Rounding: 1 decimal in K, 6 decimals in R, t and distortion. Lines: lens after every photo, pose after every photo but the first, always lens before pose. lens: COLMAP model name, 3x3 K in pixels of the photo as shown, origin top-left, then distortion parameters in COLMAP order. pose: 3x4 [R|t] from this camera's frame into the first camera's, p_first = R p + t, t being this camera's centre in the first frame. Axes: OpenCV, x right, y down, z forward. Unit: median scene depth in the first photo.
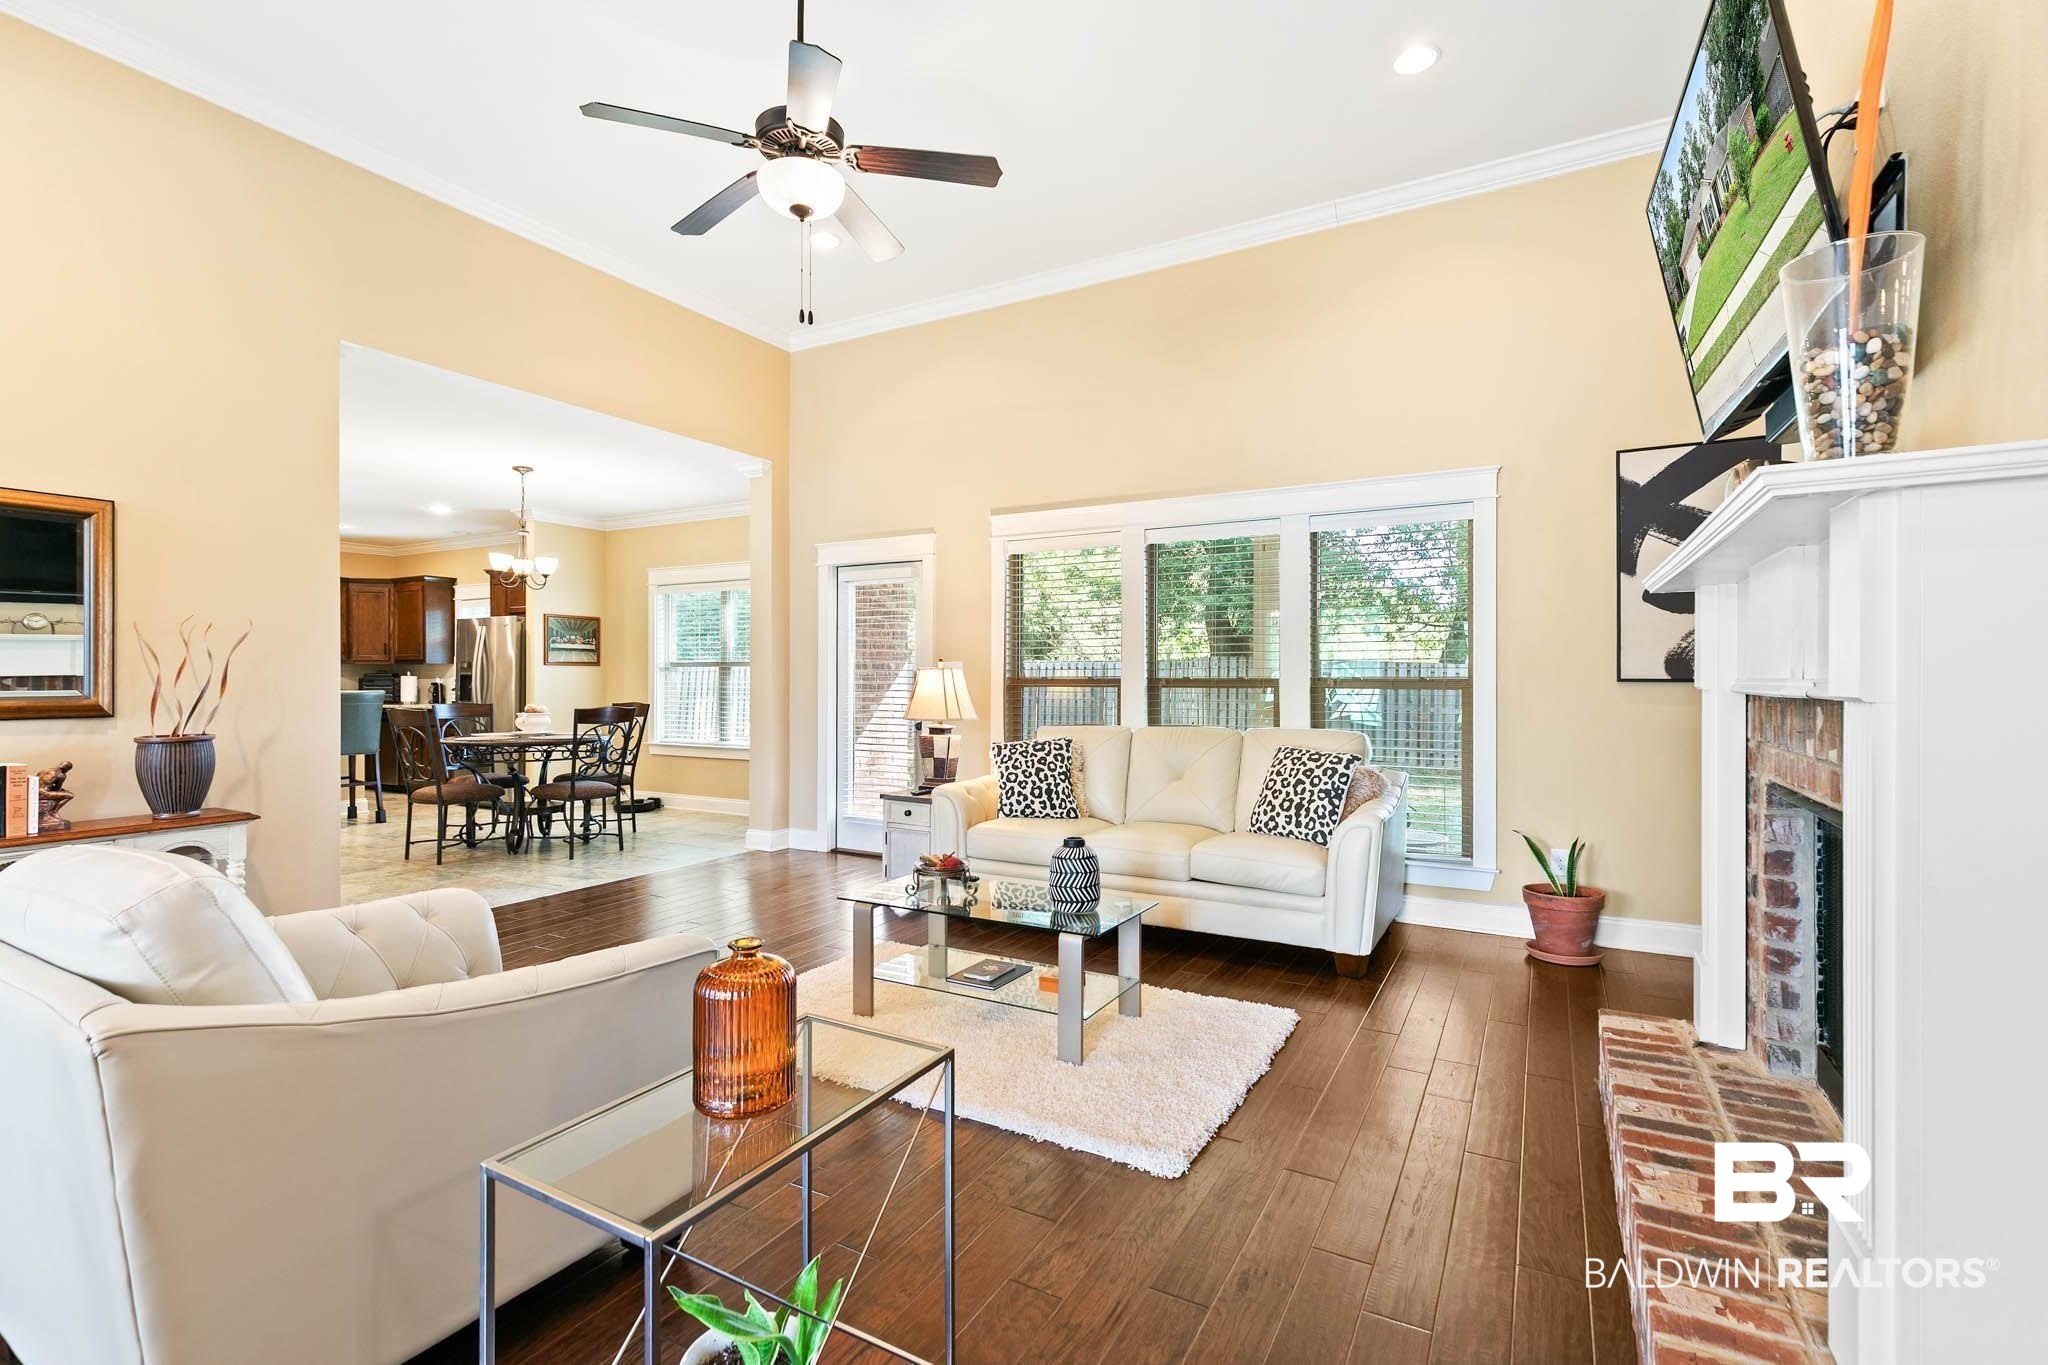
lens RADIAL K [[919.8, 0, 1016.8], [0, 919.8, 676.7], [0, 0, 1]] dist [0.006917, -0.001303]
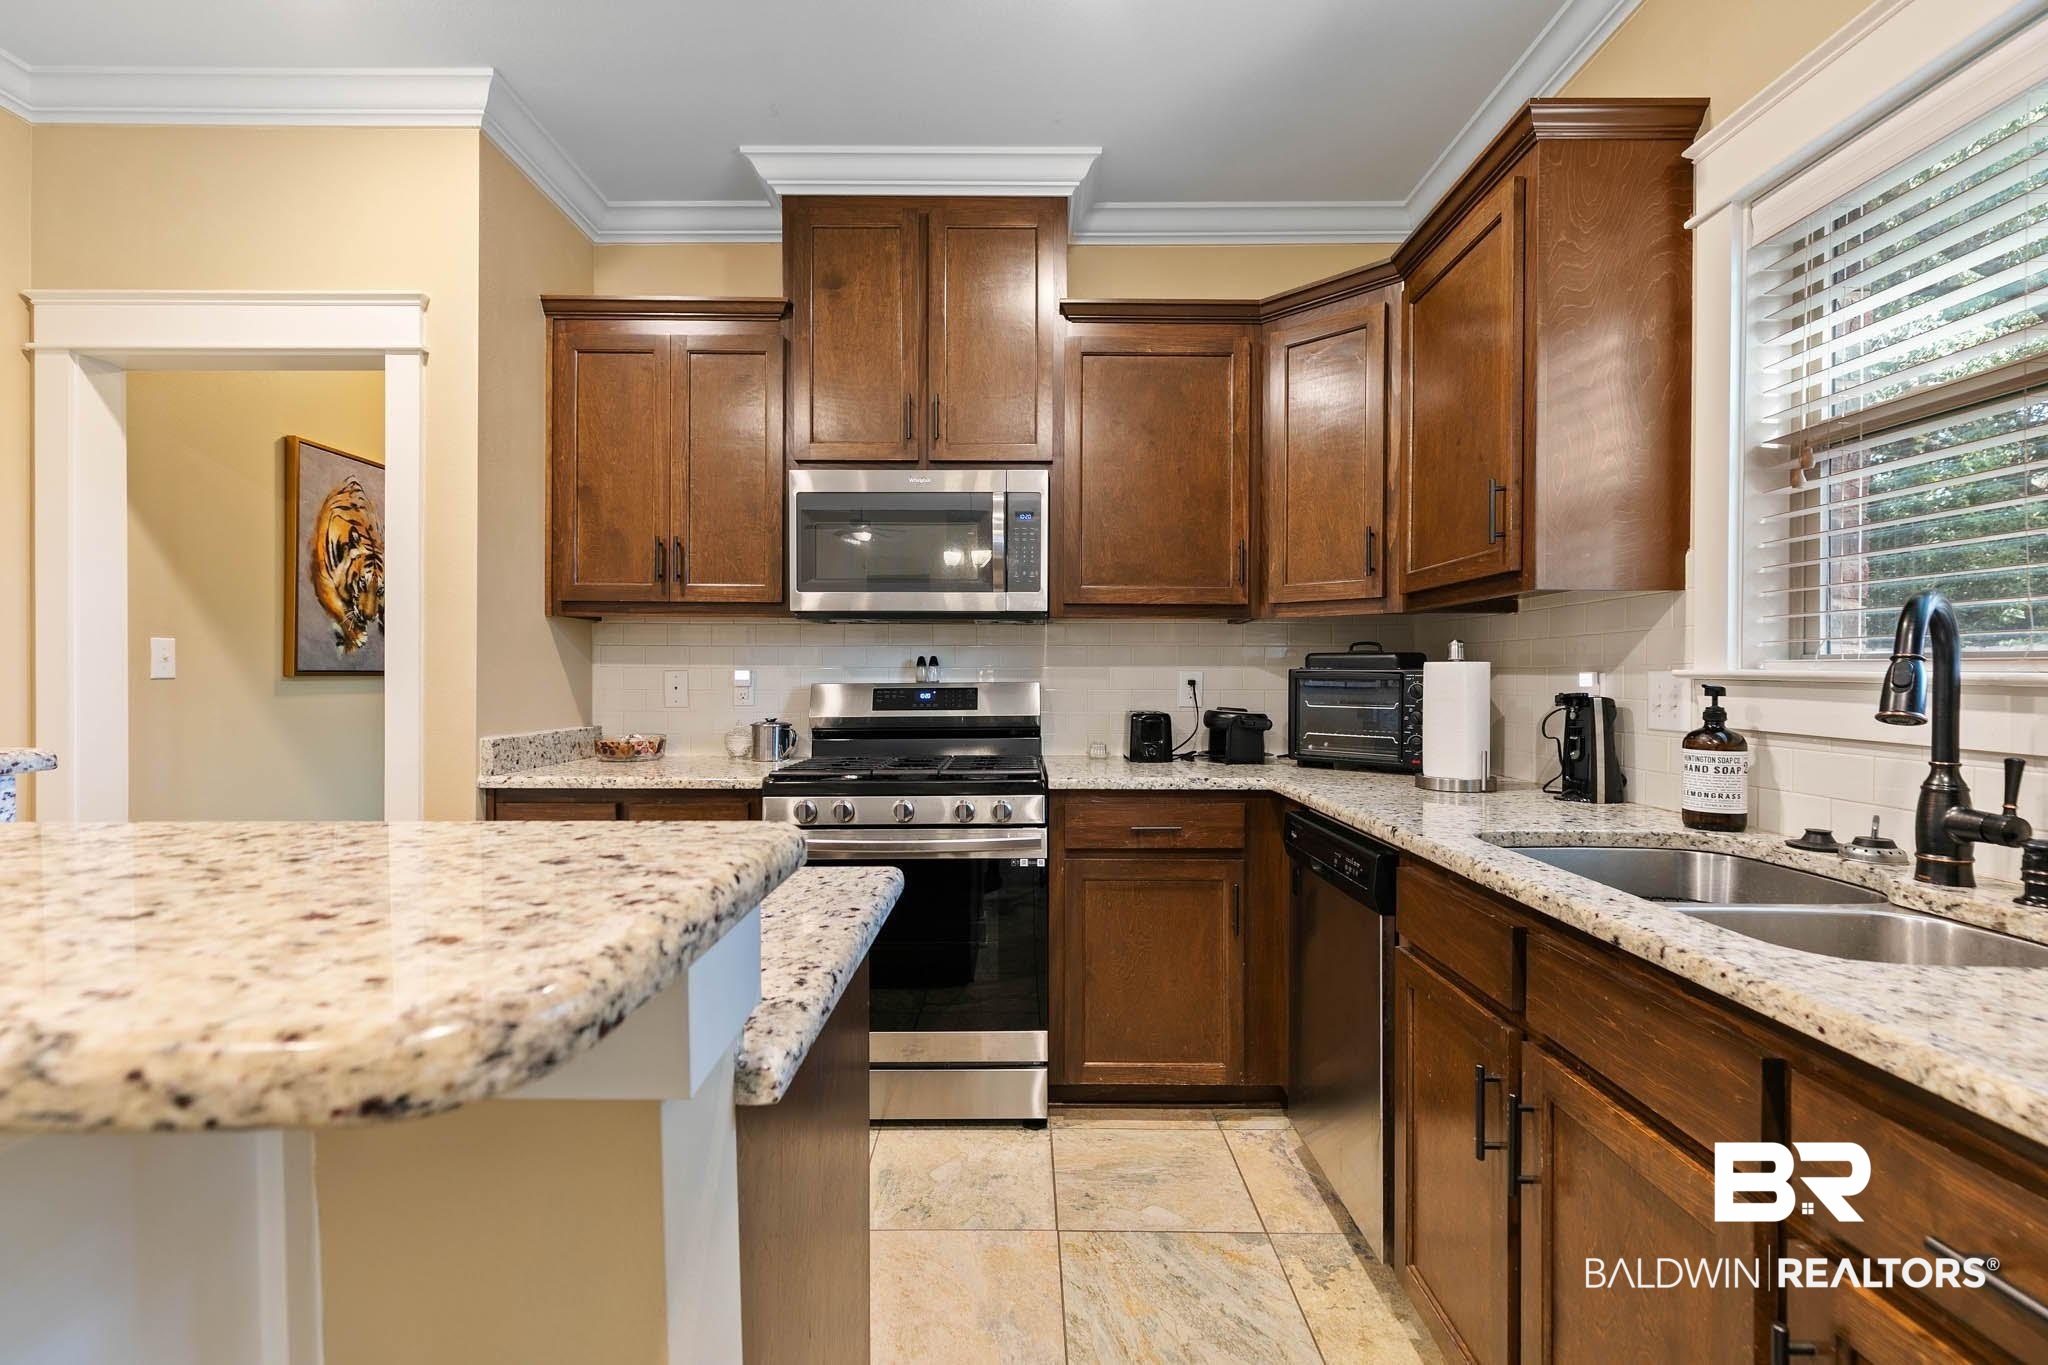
lens RADIAL K [[919.8, 0, 1019.9], [0, 919.8, 677.5], [0, 0, 1]] dist [0.006917, -0.001303]
pose [[0.486240, 0.006438, -0.873801, -0.579586], [0.001221, 0.999967, 0.008047, 0.001829], [0.873824, -0.004979, 0.486216, 0.898113]]
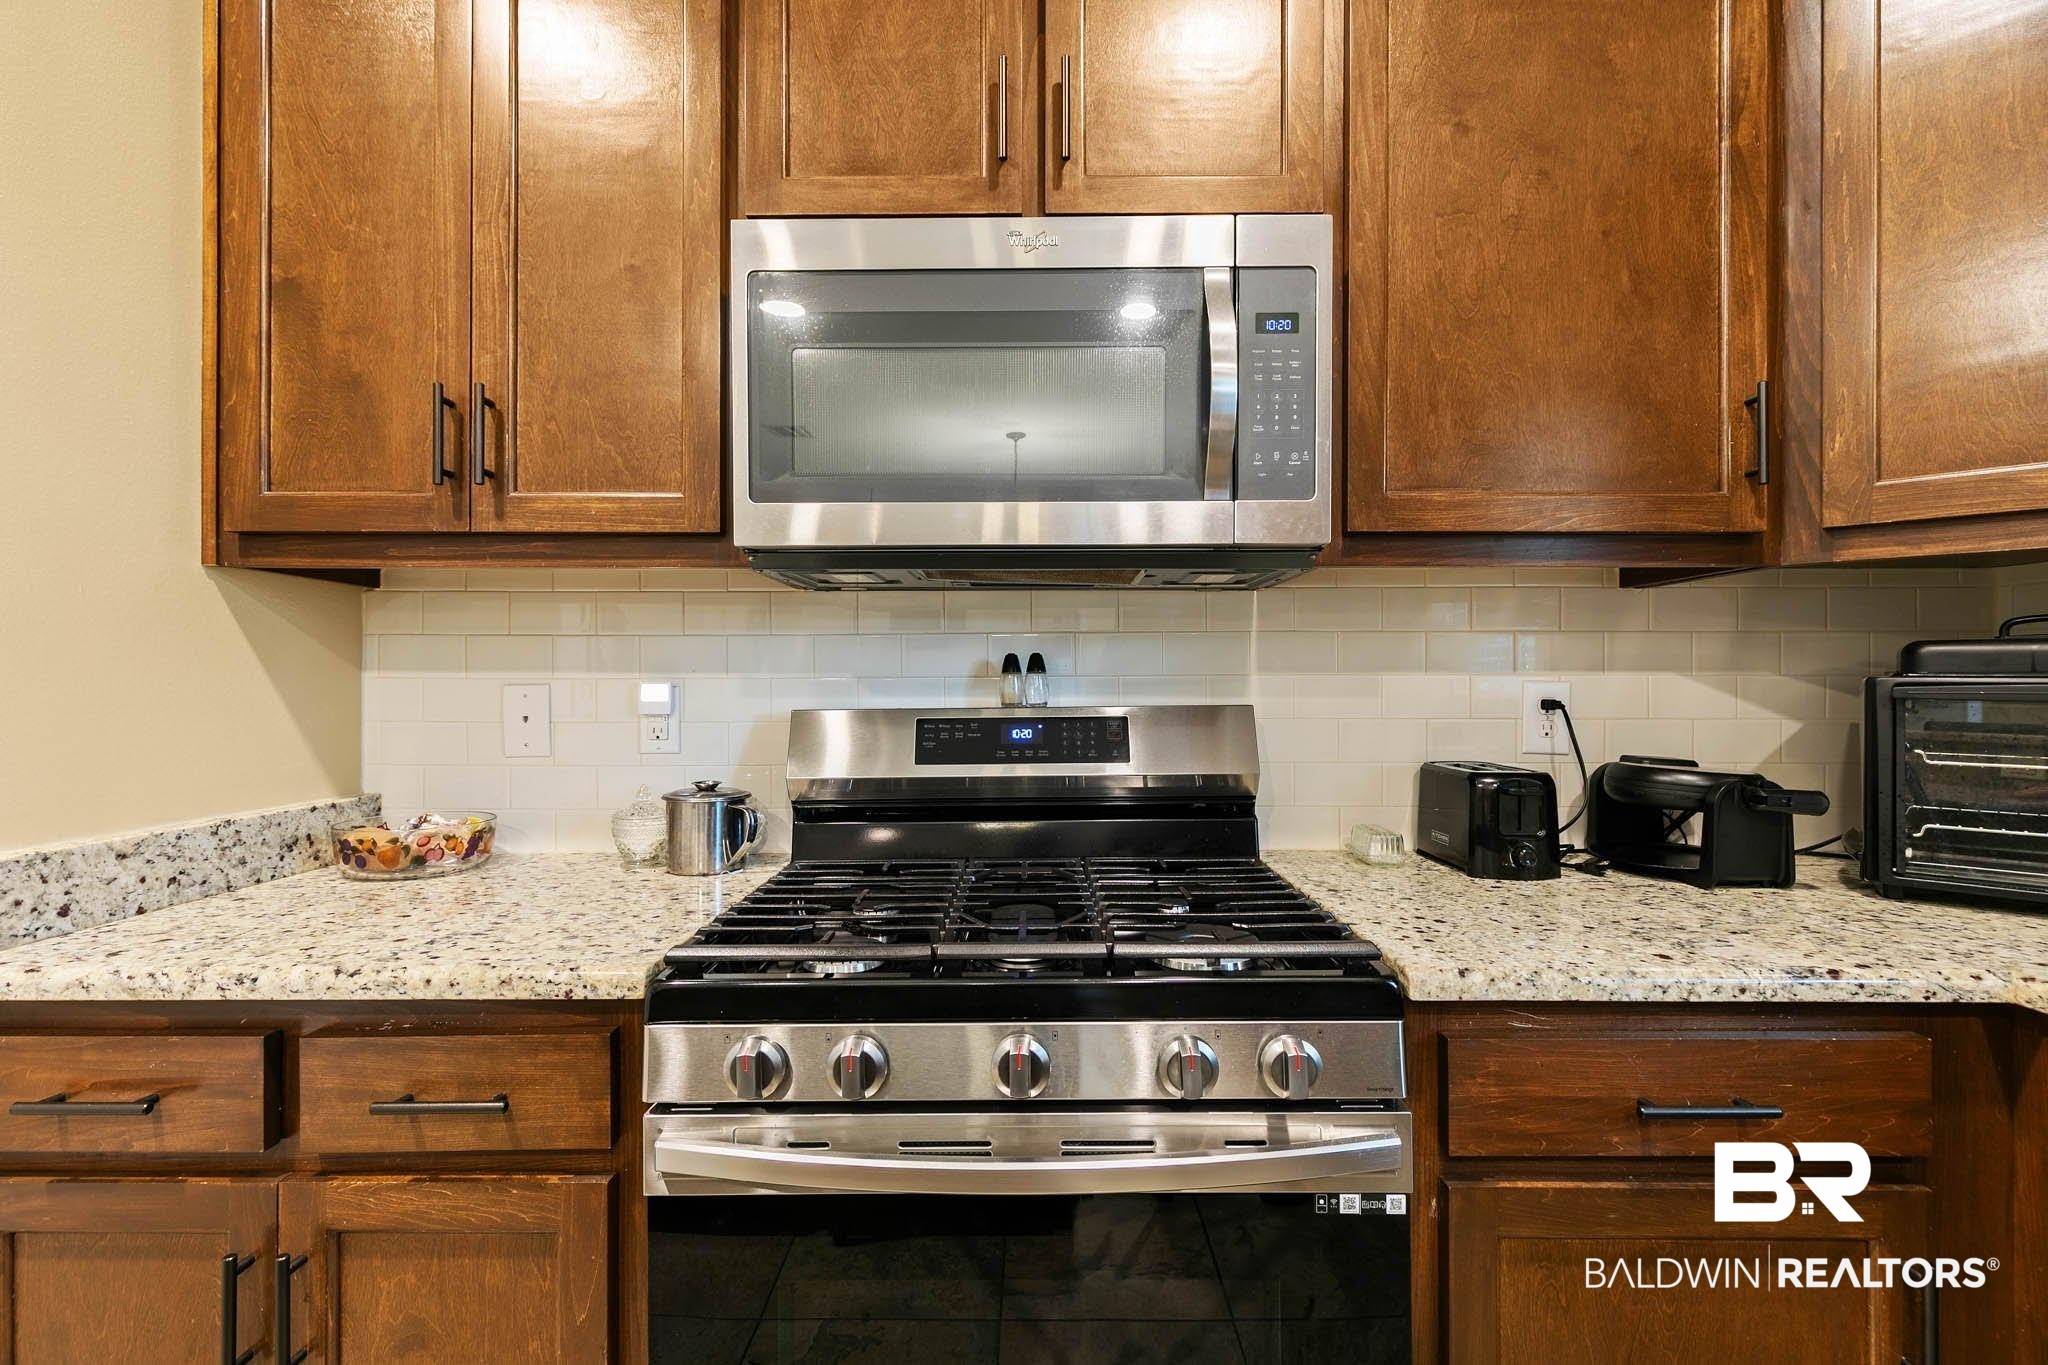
lens RADIAL K [[919.8, 0, 1021.5], [0, 919.8, 686.7], [0, 0, 1]] dist [0.006917, -0.001303]
pose [[0.481109, 0.003870, -0.876652, -0.742410], [0.004320, 0.999968, 0.006786, 0.001547], [0.876650, -0.007052, 0.481077, 0.950756]]
